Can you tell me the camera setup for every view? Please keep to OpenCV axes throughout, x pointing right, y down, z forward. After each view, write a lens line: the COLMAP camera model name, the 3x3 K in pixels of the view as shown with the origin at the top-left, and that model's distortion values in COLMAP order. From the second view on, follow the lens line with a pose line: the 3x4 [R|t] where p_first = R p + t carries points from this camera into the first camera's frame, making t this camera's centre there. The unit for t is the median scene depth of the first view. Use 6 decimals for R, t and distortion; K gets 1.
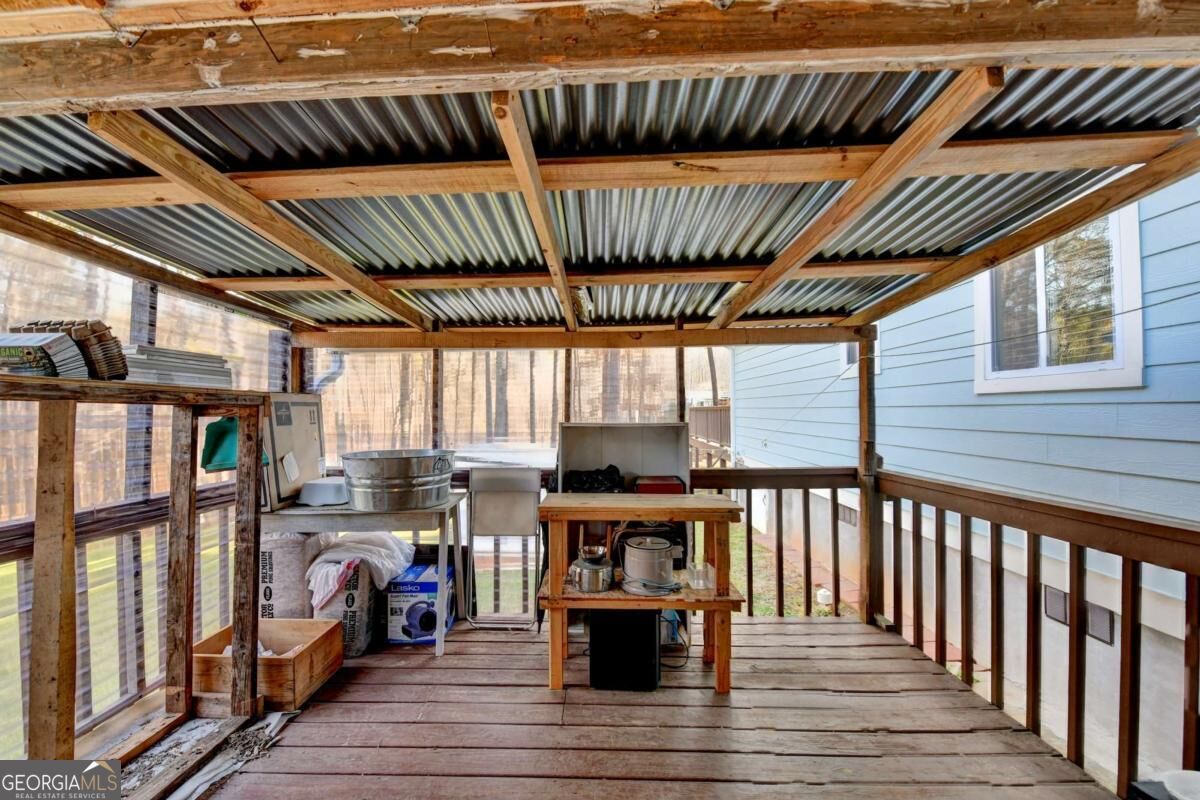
lens RADIAL K [[485.8, 0, 600.7], [0, 485.8, 400.8], [0, 0, 1]] dist [-0.015110, -0.001727]
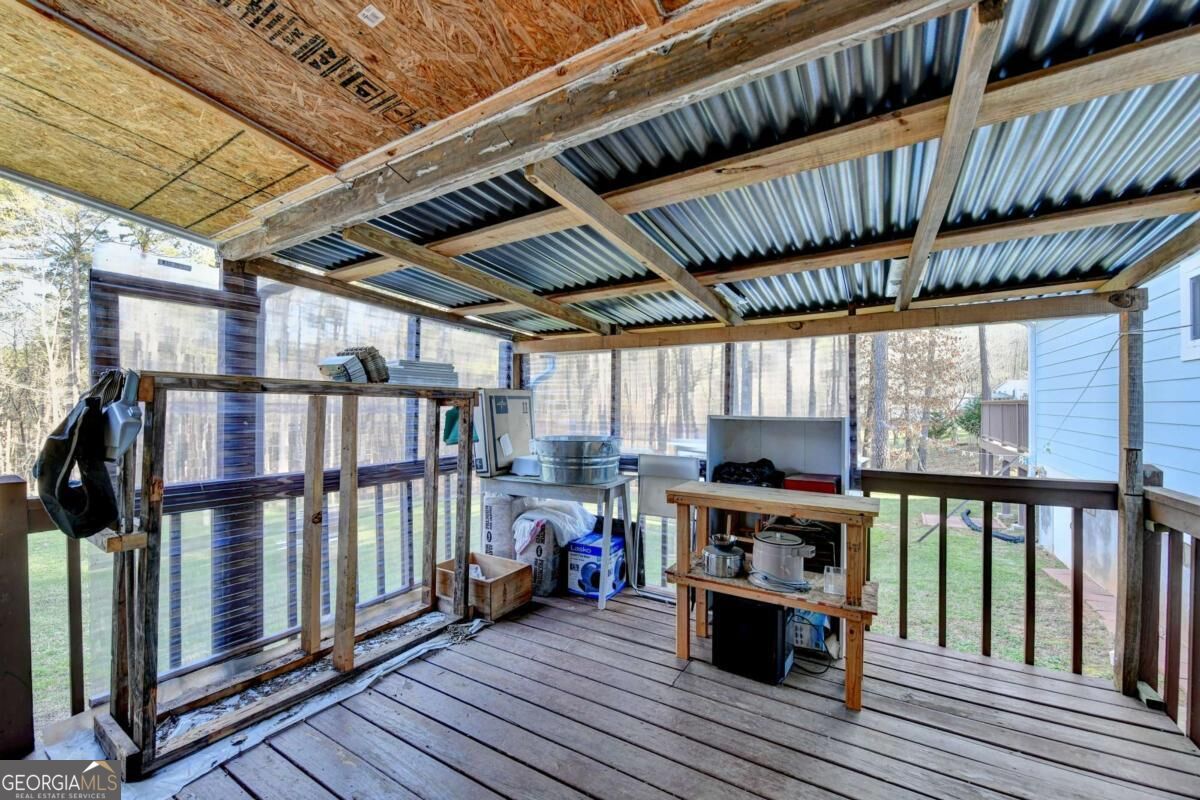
lens RADIAL K [[485.8, 0, 597.5], [0, 485.8, 399.5], [0, 0, 1]] dist [-0.015110, -0.001727]
pose [[0.867310, 0.001867, -0.497764, 0.262987], [0.003955, 0.999936, 0.010640, -0.000736], [0.497752, -0.011197, 0.867247, -0.034070]]
